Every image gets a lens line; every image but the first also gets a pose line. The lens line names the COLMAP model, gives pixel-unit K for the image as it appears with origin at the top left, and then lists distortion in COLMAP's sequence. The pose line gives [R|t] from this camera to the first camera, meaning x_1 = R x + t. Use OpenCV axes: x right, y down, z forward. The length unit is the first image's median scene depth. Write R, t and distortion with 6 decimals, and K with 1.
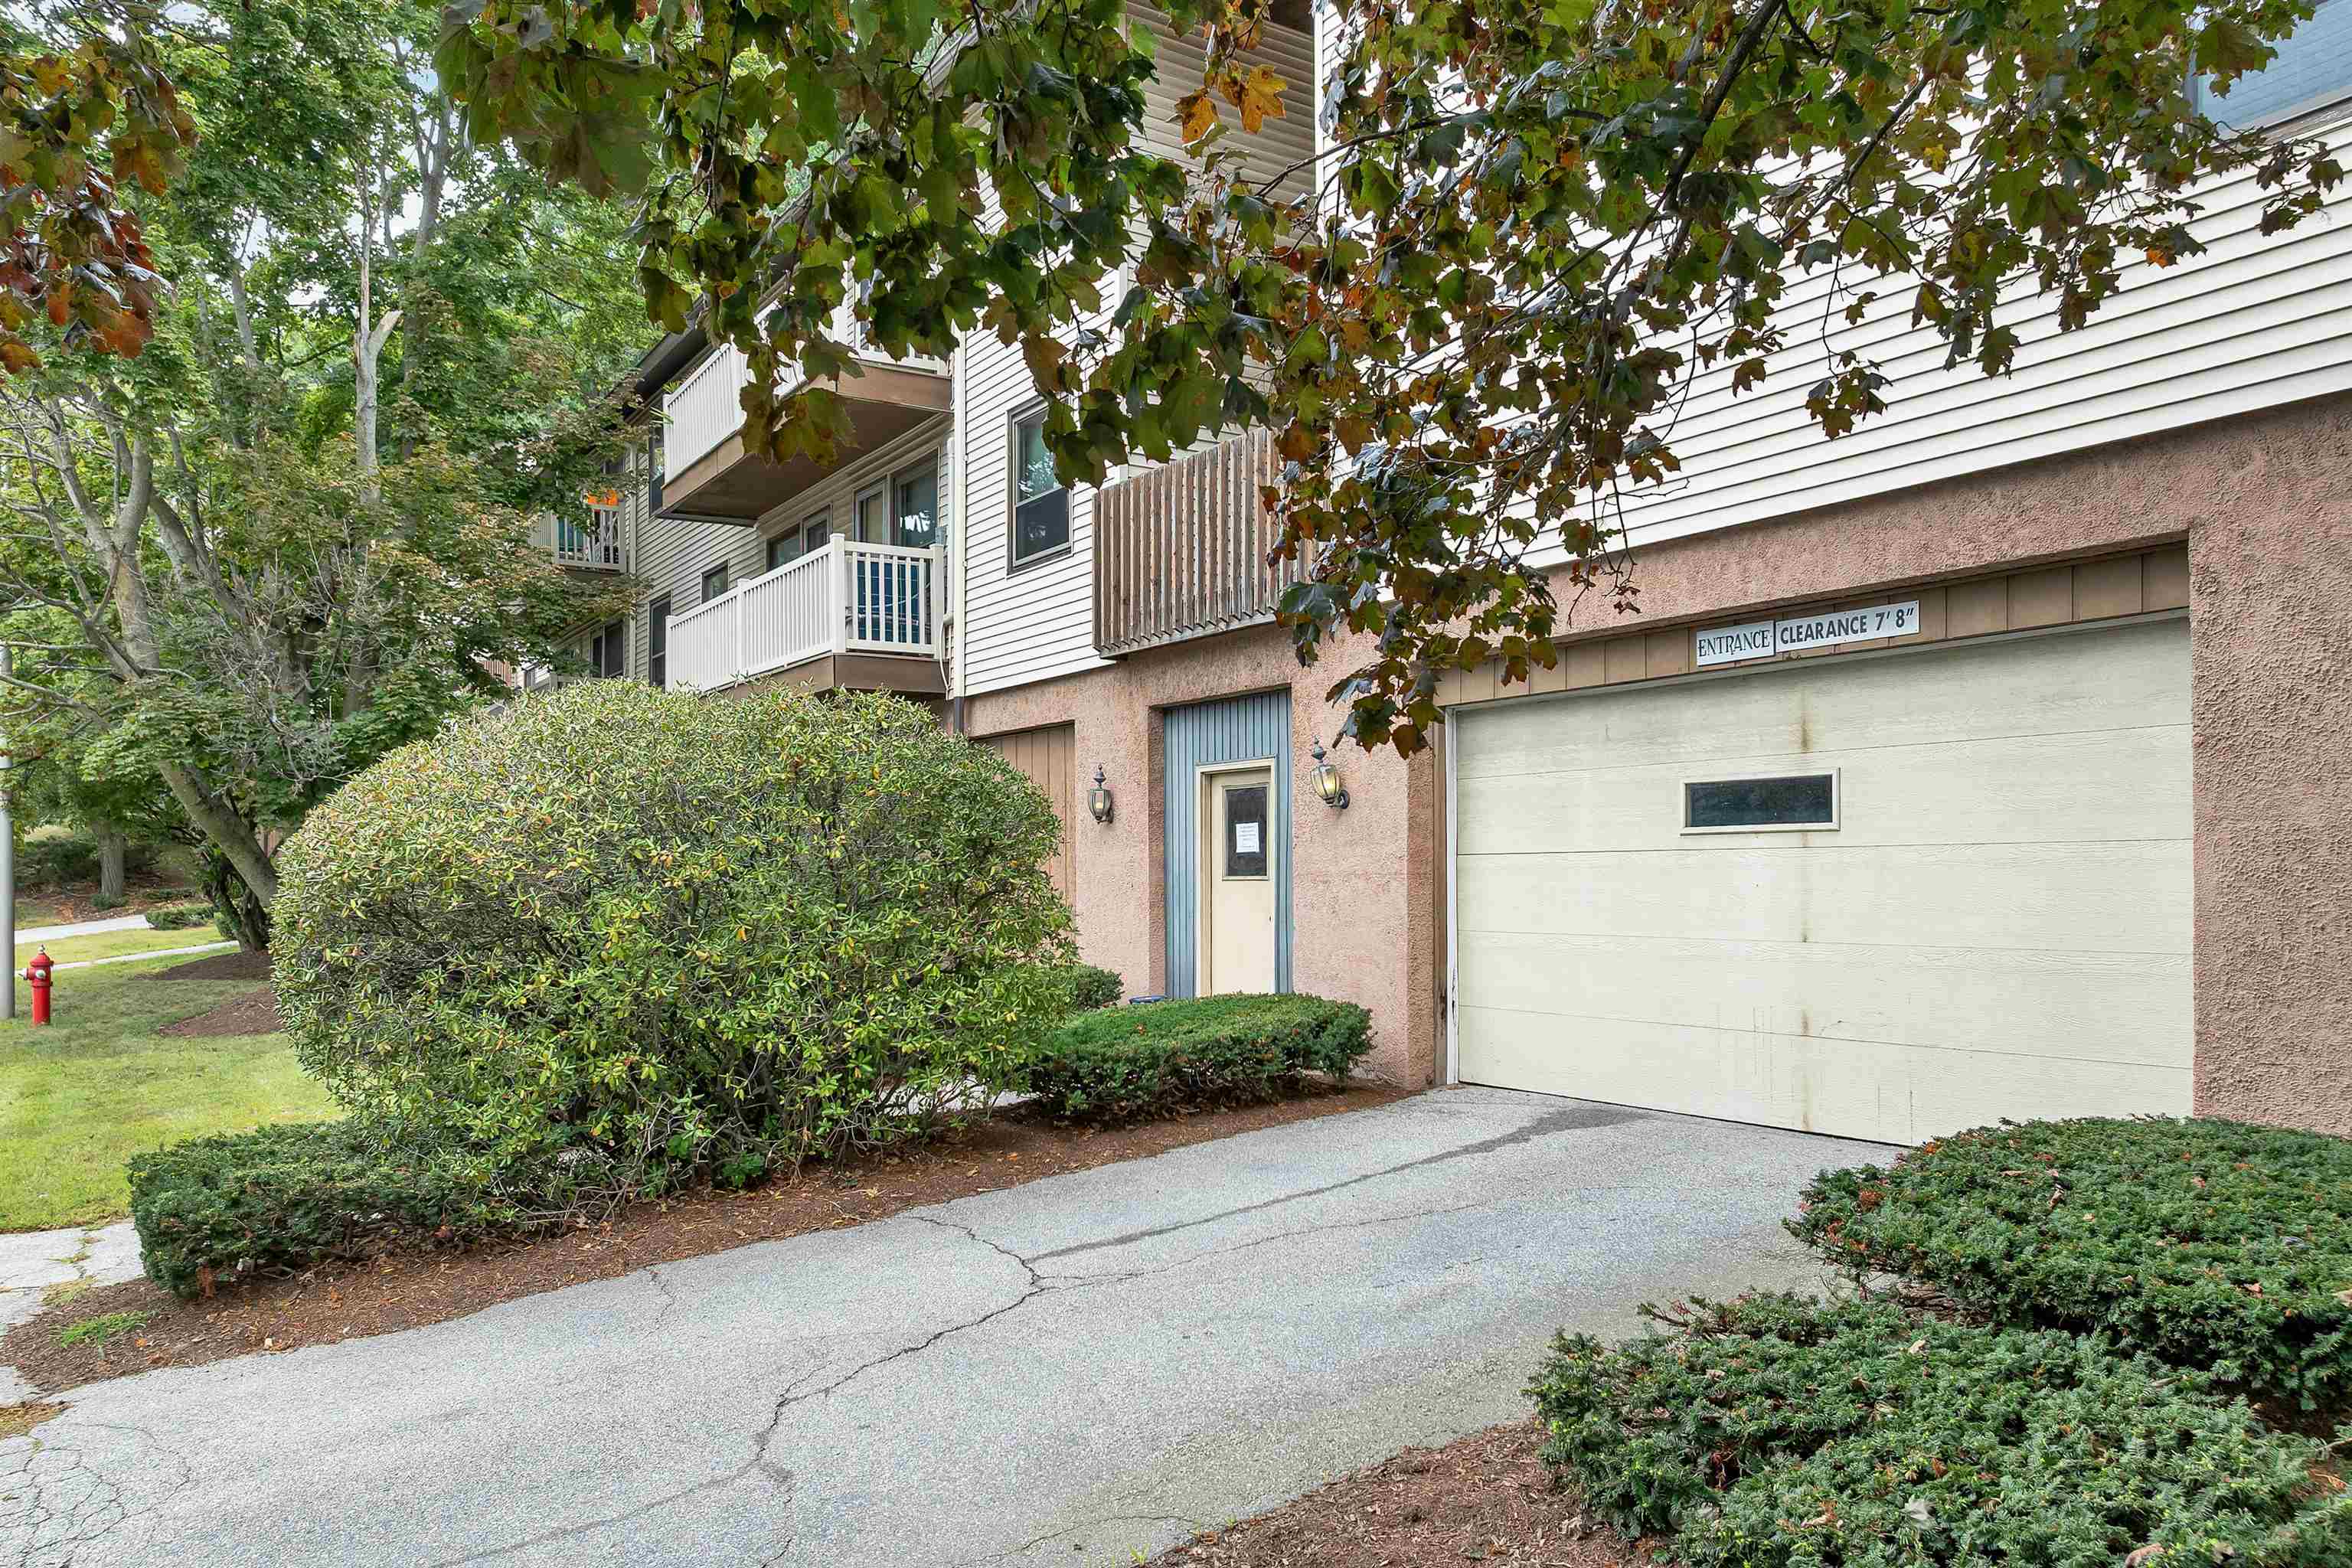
lens RADIAL K [[1648.7, 0, 1193.3], [0, 1648.7, 839.3], [0, 0, 1]] dist [-0.020941, -0.047870]
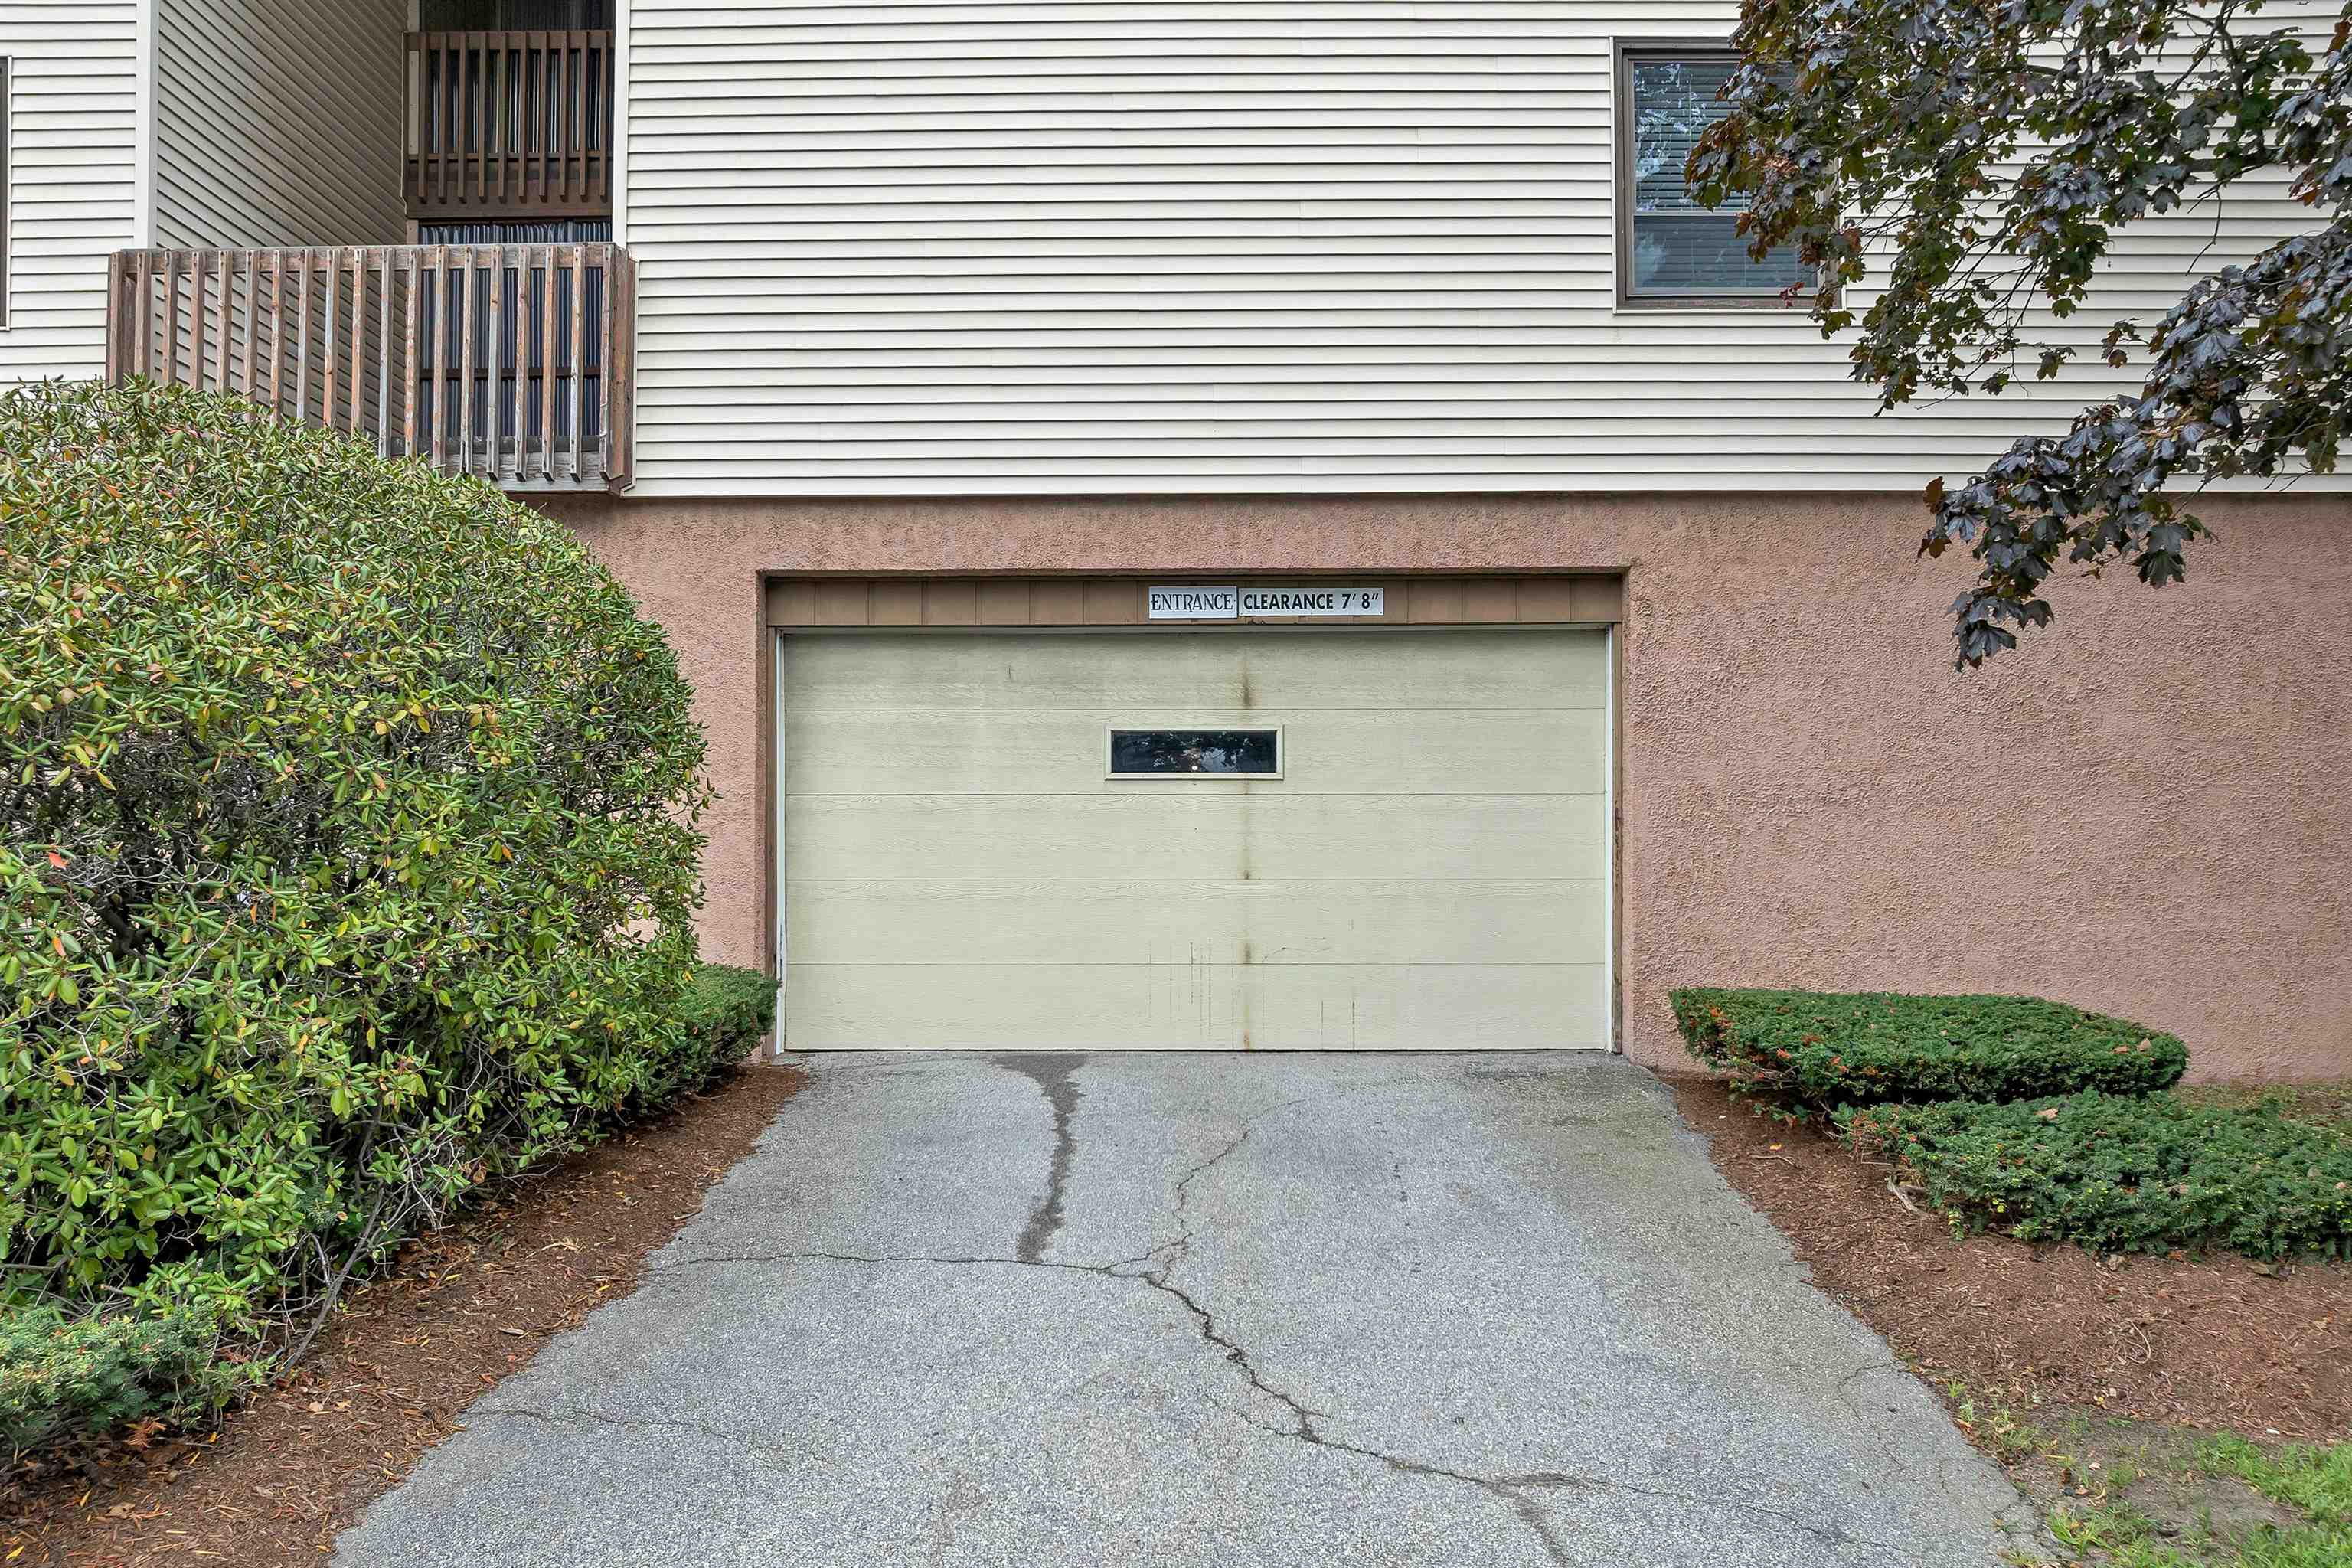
lens RADIAL K [[1688.4, 0, 1179.0], [0, 1688.4, 839.1], [0, 0, 1]] dist [-0.040161, -0.000792]
pose [[0.567698, 0.021119, 0.822966, -0.644329], [-0.022005, 0.999703, -0.010474, 0.052414], [-0.822943, -0.012164, 0.567994, 0.423009]]
